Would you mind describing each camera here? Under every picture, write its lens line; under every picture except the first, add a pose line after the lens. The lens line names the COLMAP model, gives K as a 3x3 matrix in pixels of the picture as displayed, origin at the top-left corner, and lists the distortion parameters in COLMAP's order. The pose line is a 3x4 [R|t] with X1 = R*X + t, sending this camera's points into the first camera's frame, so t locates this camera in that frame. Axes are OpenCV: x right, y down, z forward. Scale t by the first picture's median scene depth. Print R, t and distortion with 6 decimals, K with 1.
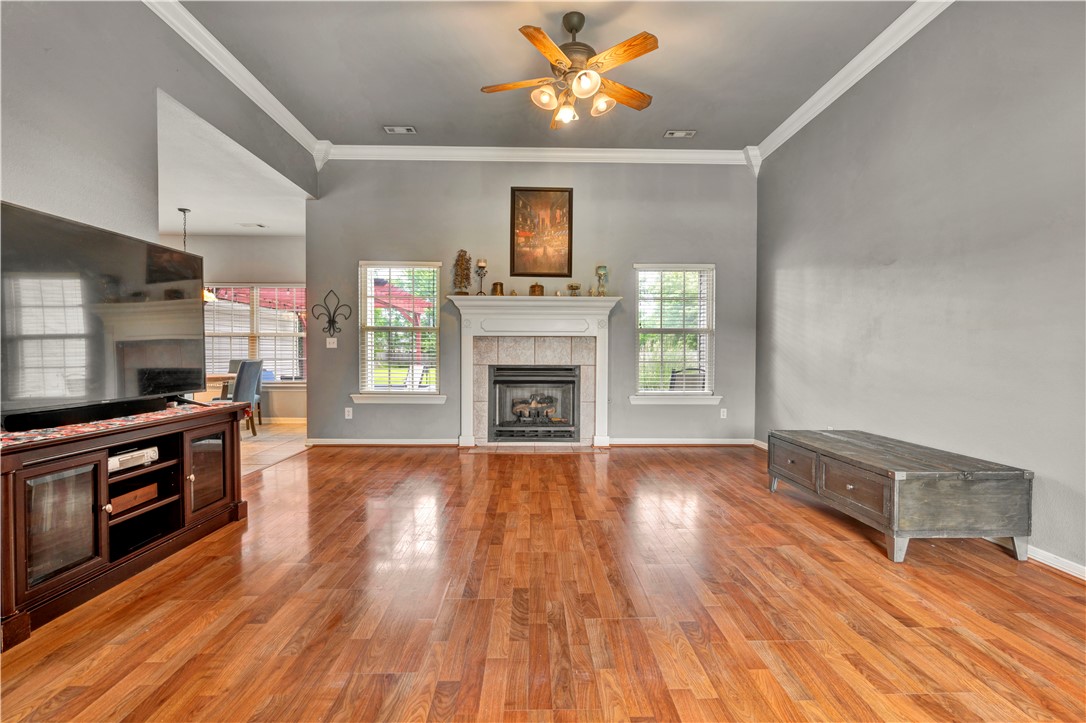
lens RADIAL K [[506.3, 0, 547.2], [0, 506.3, 364.8], [0, 0, 1]] dist [-0.004904, -0.000228]
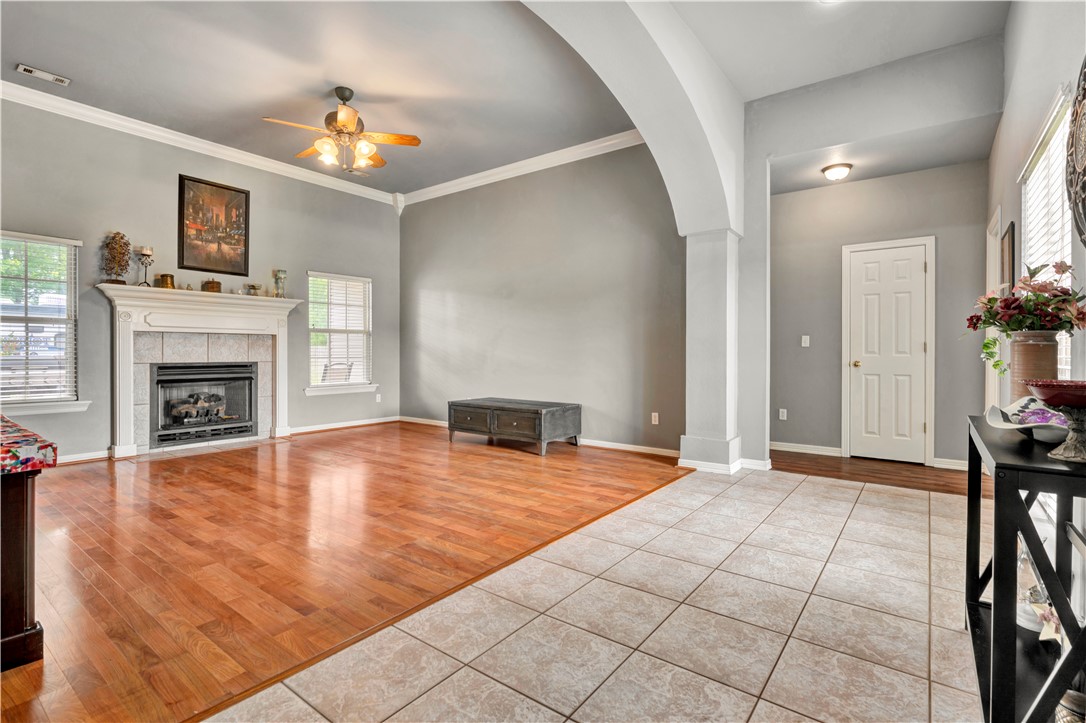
lens RADIAL K [[507.6, 0, 546.6], [0, 507.6, 356.3], [0, 0, 1]] dist [-0.002837, 0.000105]
pose [[0.625206, -0.010032, 0.780396, -0.382908], [0.017610, 0.999844, -0.001255, 0.001465], [-0.780261, 0.014528, 0.625285, -0.119903]]
